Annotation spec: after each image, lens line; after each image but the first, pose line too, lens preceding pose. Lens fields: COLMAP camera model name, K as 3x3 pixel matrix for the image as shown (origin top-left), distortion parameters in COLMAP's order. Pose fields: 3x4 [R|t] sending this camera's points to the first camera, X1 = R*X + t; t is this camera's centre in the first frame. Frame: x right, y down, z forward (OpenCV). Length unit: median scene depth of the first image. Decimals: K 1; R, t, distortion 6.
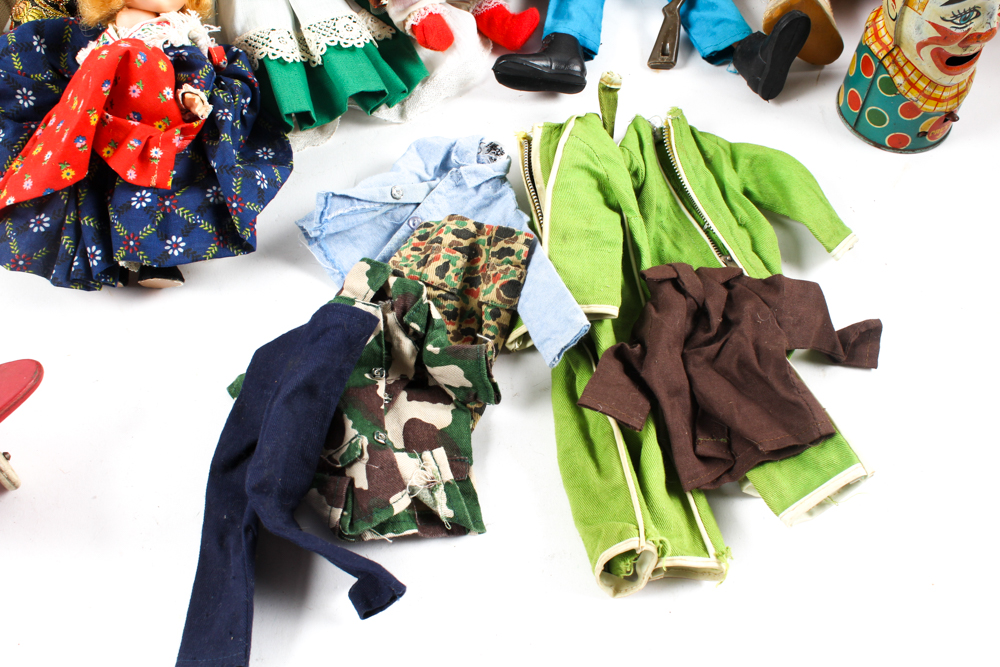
lens RADIAL K [[1039.3, 0, 490.4], [0, 1039.3, 360.8], [0, 0, 1]] dist [-0.146438, 0.162693]
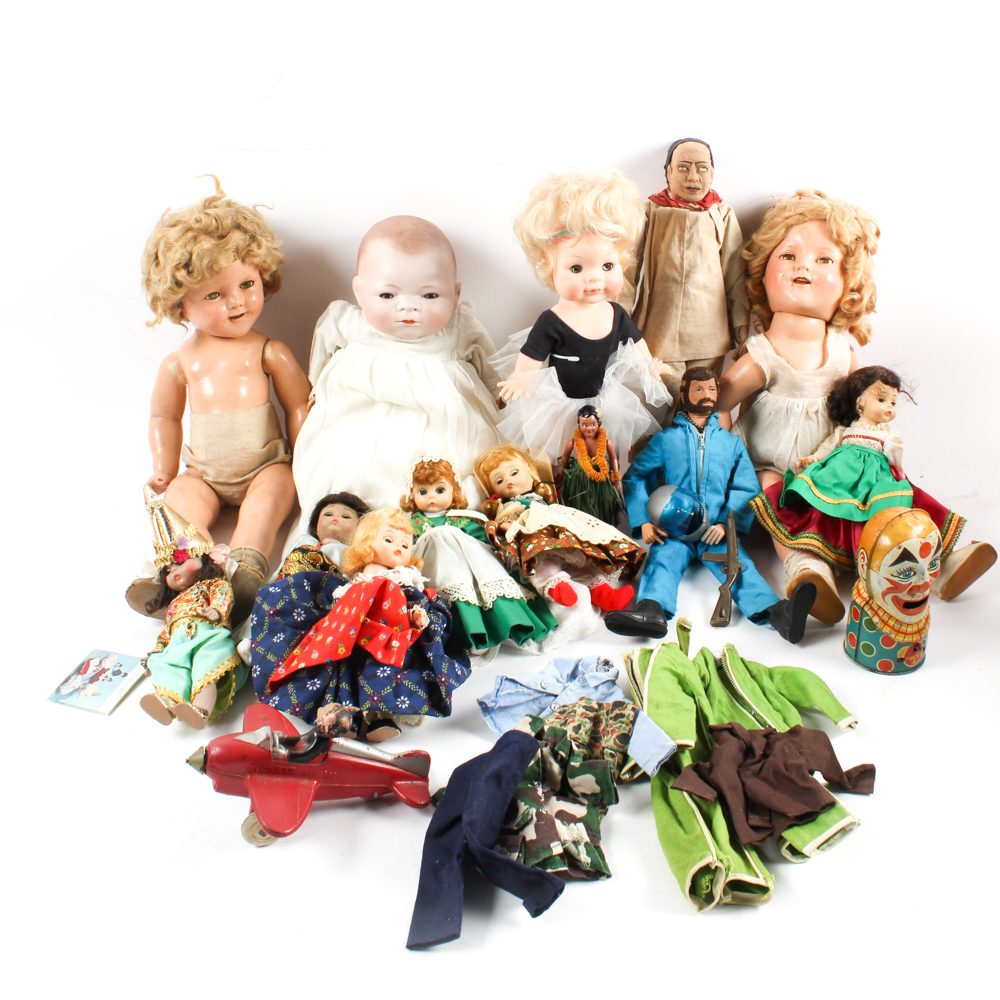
lens RADIAL K [[1350.8, 0, 507.5], [0, 1350.8, 338.1], [0, 0, 1]] dist [-0.162143, 0.137001]
pose [[0.999557, 0.020928, -0.021171, -0.113541], [-0.029358, 0.810755, -0.584648, 0.566395], [0.004929, 0.585011, 0.811011, -0.868826]]
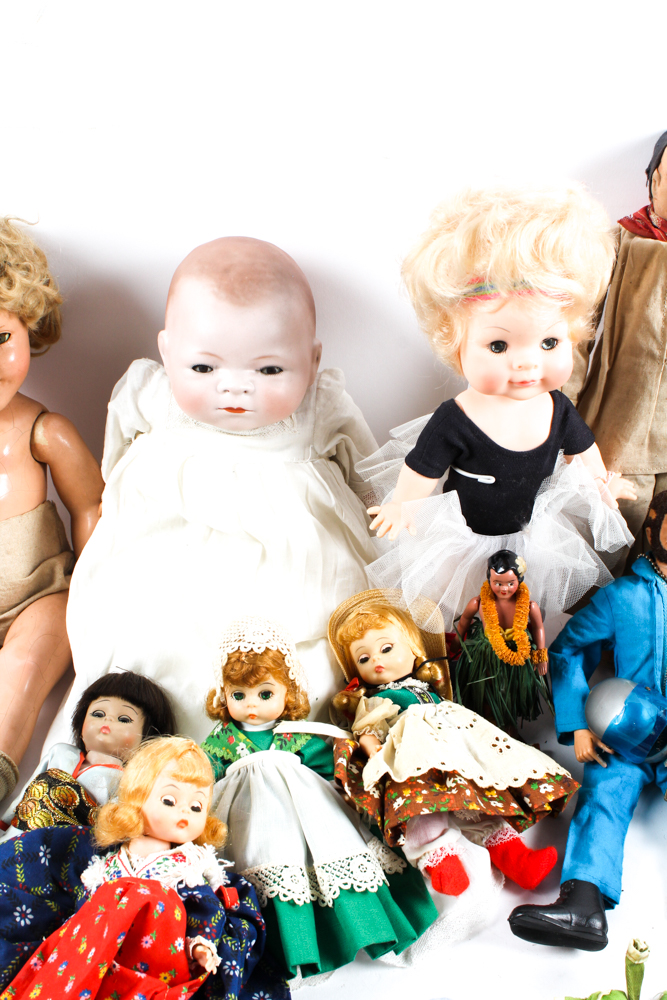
lens RADIAL K [[1228.1, 0, 333.5], [0, 1228.1, 516.6], [0, 0, 1]] dist [-0.092025, 0.120298]
pose [[0.993509, 0.071414, -0.088547, -0.093074], [-0.101386, 0.908885, -0.404536, -0.168716], [0.051590, 0.410888, 0.910225, -0.187256]]
